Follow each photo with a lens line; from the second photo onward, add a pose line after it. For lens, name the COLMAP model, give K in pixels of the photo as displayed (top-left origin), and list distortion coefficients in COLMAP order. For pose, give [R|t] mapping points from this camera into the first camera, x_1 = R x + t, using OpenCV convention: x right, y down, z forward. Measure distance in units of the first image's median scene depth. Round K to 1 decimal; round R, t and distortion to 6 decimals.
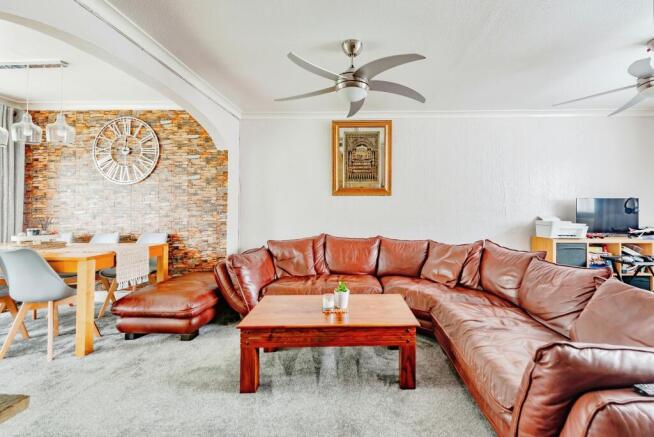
lens RADIAL K [[281.3, 0, 355.9], [0, 281.3, 204.3], [0, 0, 1]] dist [0.002051, -0.000877]
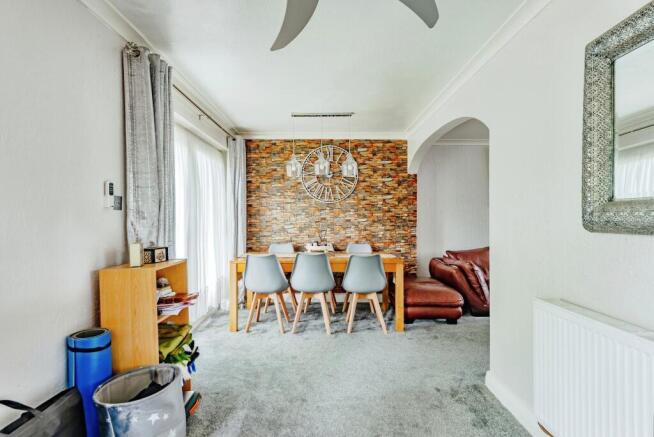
lens RADIAL K [[341.5, 0, 324.2], [0, 341.5, 216.0], [0, 0, 1]] dist [0.007737, 0.000217]
pose [[0.999975, 0.000914, -0.007020, -0.833206], [-0.000826, 0.999921, 0.012516, -0.034226], [0.007031, -0.012510, 0.999897, -0.432181]]
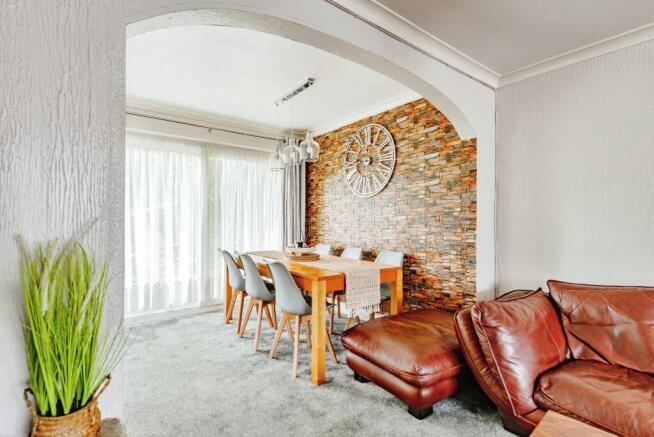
lens RADIAL K [[310.3, 0, 324.4], [0, 310.3, 216.2], [0, 0, 1]] dist [0.016157, -0.003128]
pose [[0.616920, -0.007685, -0.786989, -0.092295], [0.011070, 0.999938, -0.001087, -0.006897], [0.786948, -0.008042, 0.616966, 0.249092]]
